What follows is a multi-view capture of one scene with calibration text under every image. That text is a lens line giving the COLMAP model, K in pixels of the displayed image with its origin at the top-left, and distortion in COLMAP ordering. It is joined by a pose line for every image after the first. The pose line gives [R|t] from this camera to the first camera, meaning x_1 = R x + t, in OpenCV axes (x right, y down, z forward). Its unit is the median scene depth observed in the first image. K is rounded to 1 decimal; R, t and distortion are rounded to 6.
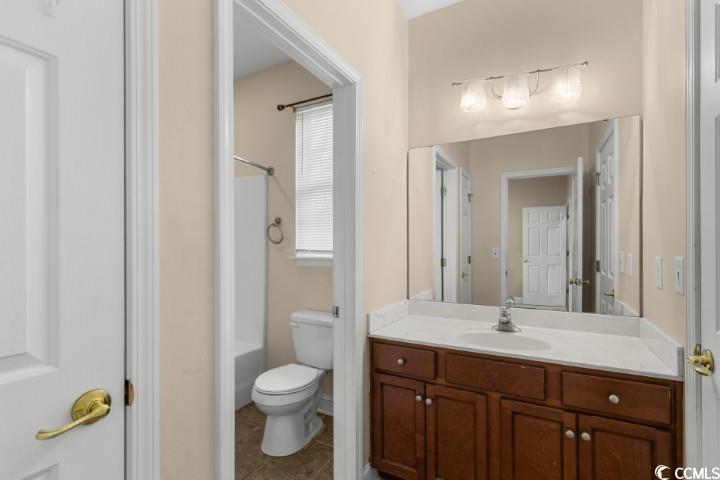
lens RADIAL K [[329.0, 0, 358.6], [0, 329.0, 241.7], [0, 0, 1]] dist [0.009487, -0.001042]
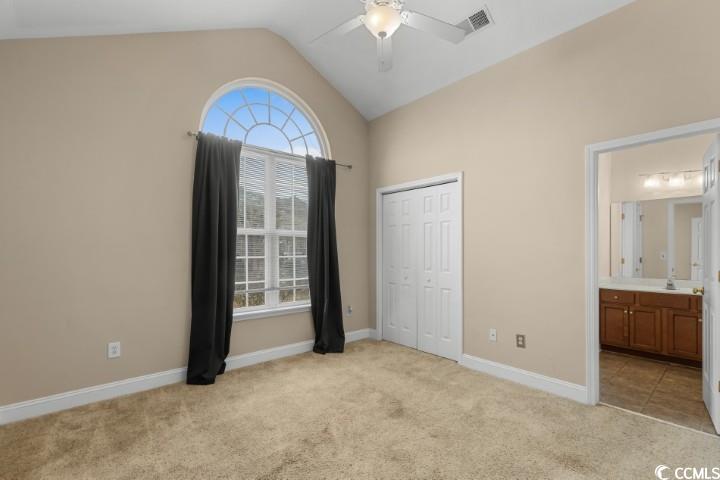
lens RADIAL K [[329.0, 0, 362.3], [0, 329.0, 244.0], [0, 0, 1]] dist [0.009487, -0.001042]
pose [[0.943835, 0.003902, -0.330394, -0.838426], [-0.004968, 0.999985, -0.002379, -0.016252], [0.330380, 0.003887, 0.943840, -1.934893]]
